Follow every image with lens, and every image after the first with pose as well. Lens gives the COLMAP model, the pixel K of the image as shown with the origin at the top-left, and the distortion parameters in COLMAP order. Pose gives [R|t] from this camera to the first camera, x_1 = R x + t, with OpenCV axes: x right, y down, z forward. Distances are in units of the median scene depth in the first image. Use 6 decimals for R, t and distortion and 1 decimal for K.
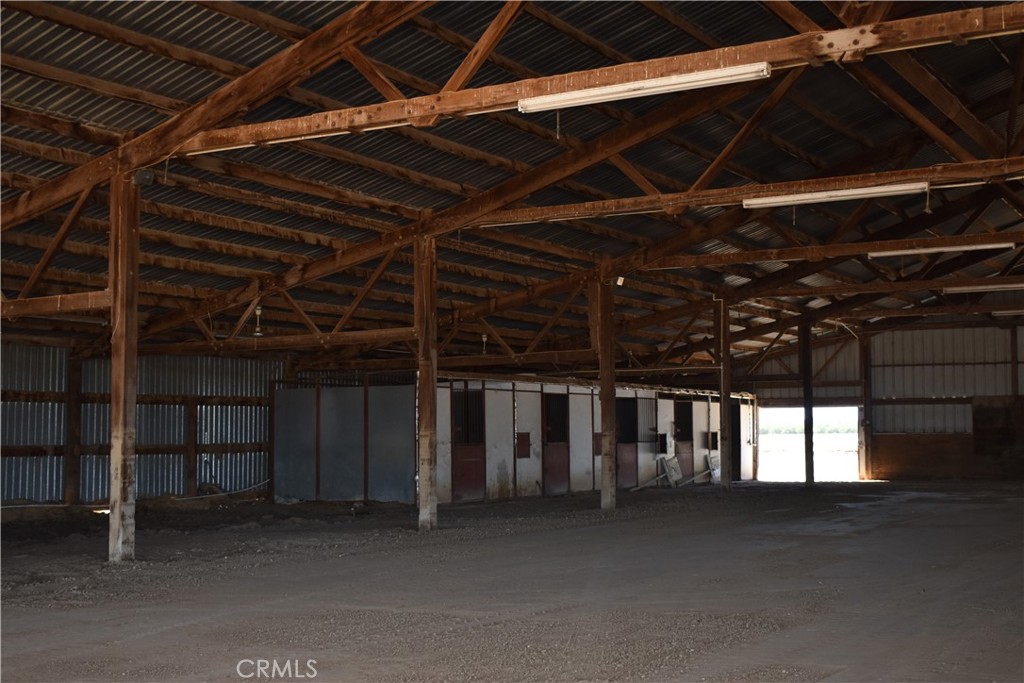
lens RADIAL K [[1319.3, 0, 508.4], [0, 1319.3, 341.9], [0, 0, 1]] dist [-0.042082, 0.000000]
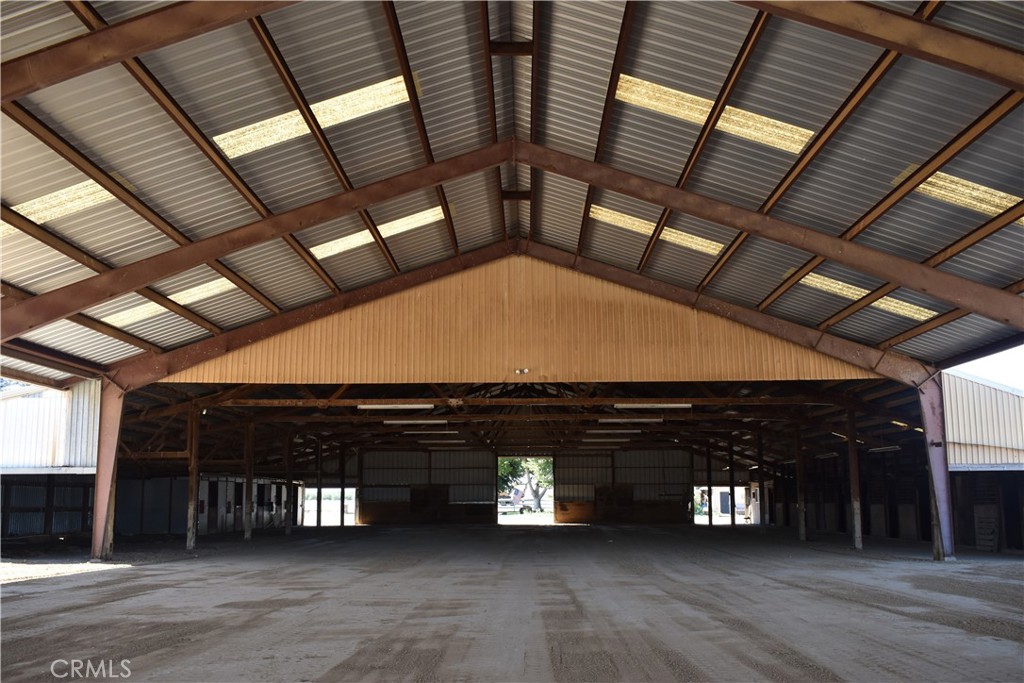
lens RADIAL K [[952.8, 0, 514.1], [0, 952.8, 345.0], [0, 0, 1]] dist [-0.075542, 0.000000]
pose [[0.866126, 0.077305, 0.493811, -0.305330], [-0.031754, 0.994482, -0.099987, -0.036991], [-0.498815, 0.070921, 0.863802, -0.469868]]
